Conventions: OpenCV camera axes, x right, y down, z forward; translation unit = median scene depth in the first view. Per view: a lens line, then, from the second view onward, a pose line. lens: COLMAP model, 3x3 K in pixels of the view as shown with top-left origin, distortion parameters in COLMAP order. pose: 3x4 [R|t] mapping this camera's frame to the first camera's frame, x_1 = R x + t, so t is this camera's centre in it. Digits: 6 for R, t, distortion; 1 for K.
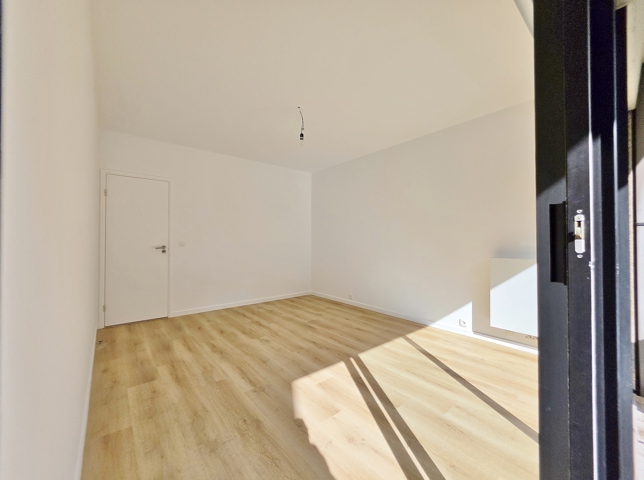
lens RADIAL K [[257.6, 0, 322.0], [0, 257.6, 237.9], [0, 0, 1]] dist [-0.000205, 0.000691]
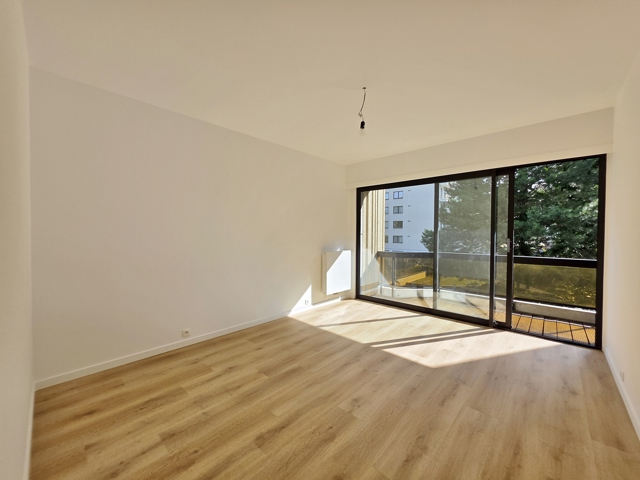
lens RADIAL K [[256.0, 0, 320.0], [0, 256.0, 238.0], [0, 0, 1]] dist [-0.000205, 0.000691]
pose [[-0.126409, -0.016450, 0.991842, -0.924482], [-0.016560, 0.999758, 0.014471, -0.034479], [-0.991840, -0.014596, -0.126651, 1.277658]]
